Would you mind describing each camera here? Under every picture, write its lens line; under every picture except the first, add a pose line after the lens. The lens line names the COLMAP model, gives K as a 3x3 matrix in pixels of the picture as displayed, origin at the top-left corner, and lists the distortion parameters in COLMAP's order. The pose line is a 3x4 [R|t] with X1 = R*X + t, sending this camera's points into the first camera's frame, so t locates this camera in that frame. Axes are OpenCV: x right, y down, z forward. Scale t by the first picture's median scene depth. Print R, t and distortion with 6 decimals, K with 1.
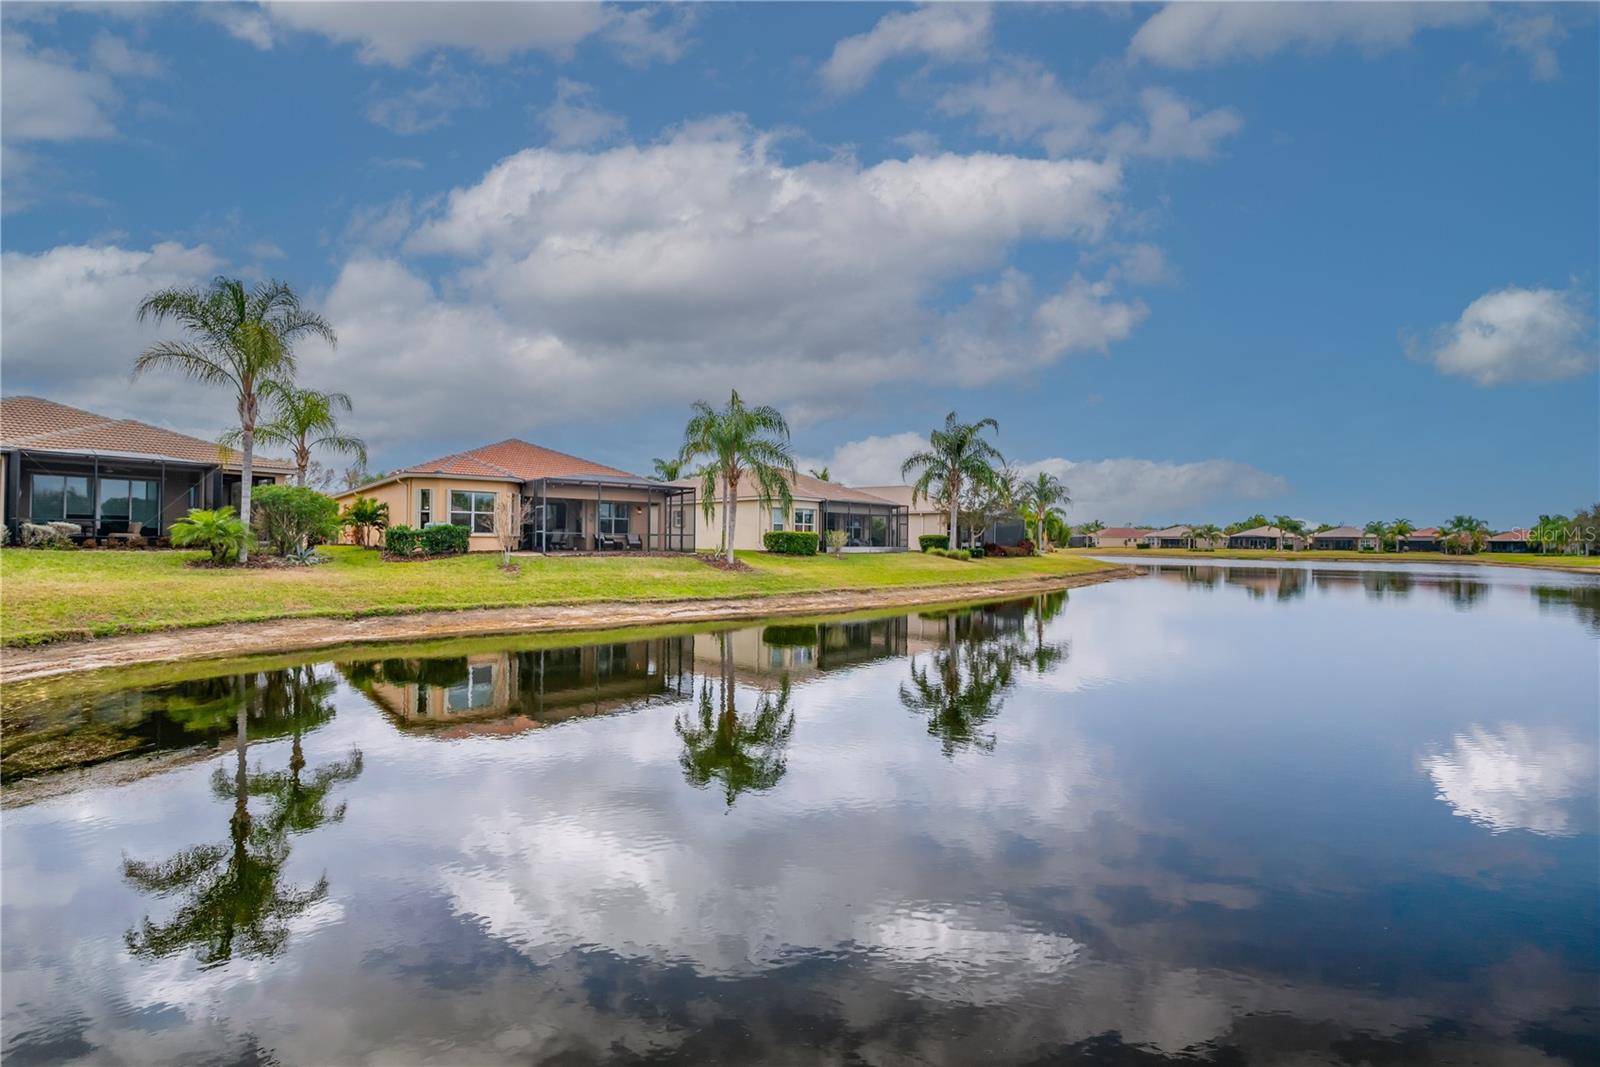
lens RADIAL K [[677.4, 0, 799.7], [0, 677.4, 535.8], [0, 0, 1]] dist [0.000250, 0.000004]
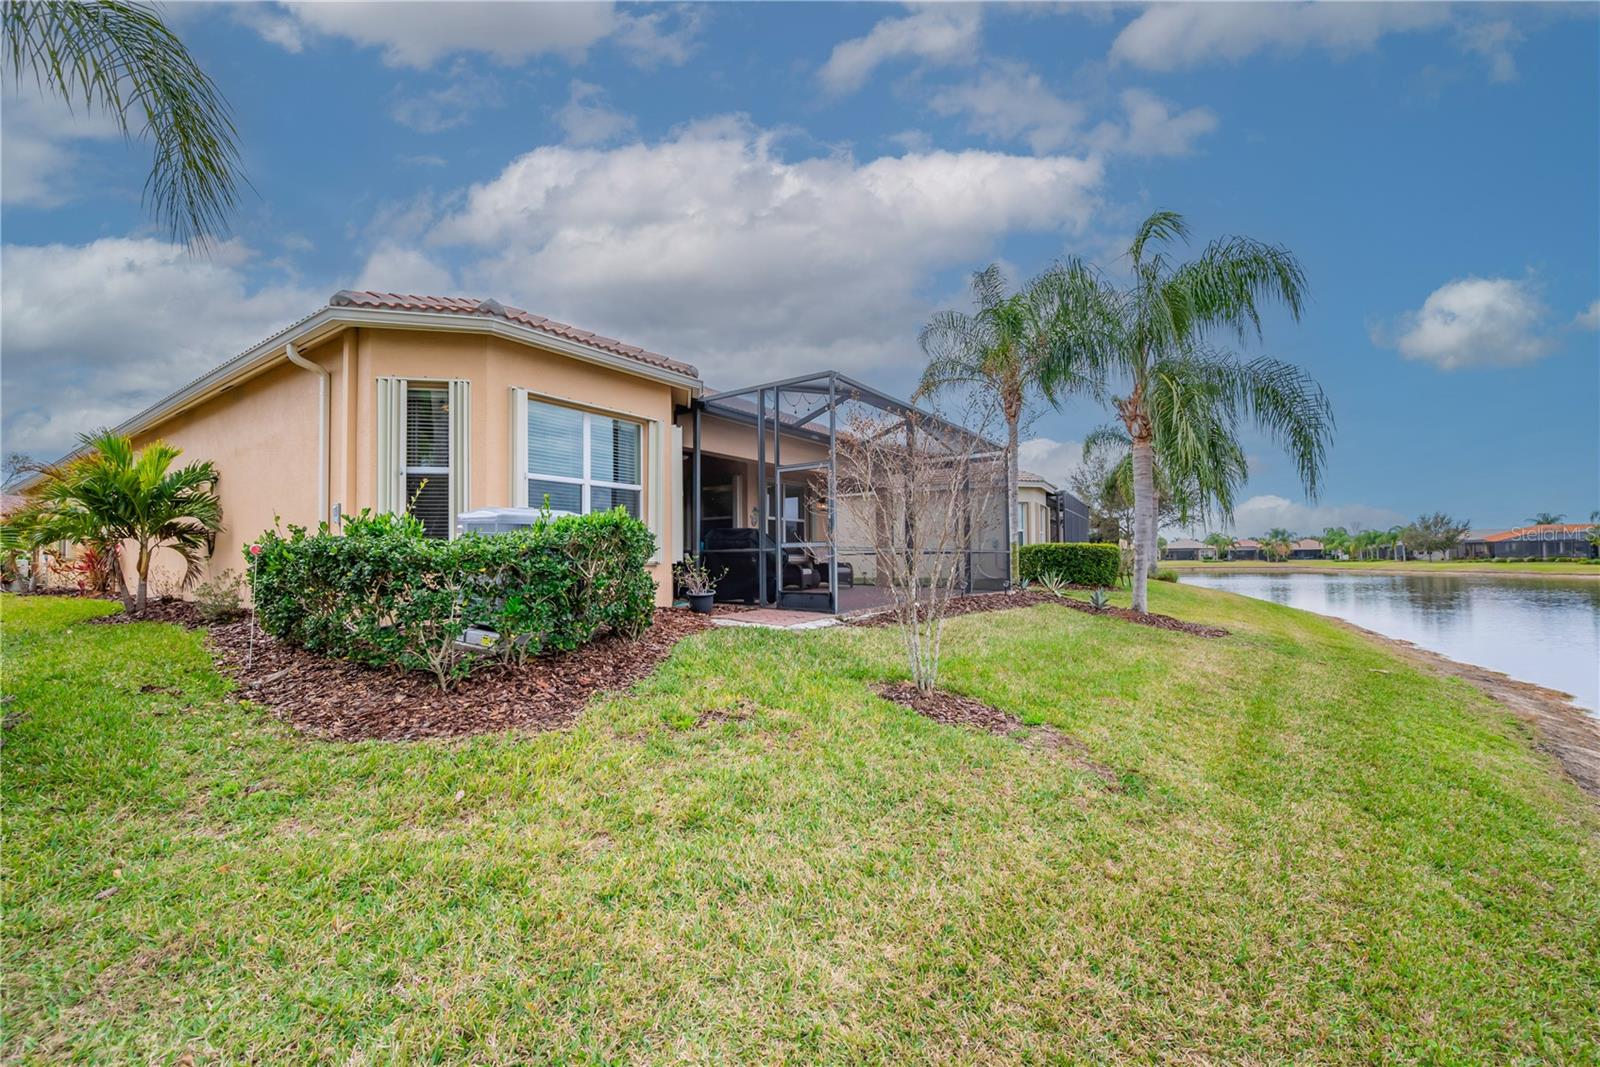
lens RADIAL K [[640.6, 0, 805.5], [0, 640.6, 536.7], [0, 0, 1]] dist [-0.000267, 0.000152]
pose [[0.968580, -0.010063, 0.248498, -0.376164], [0.017073, 0.999514, -0.026071, -0.001691], [-0.248115, 0.029494, 0.968282, 0.580559]]
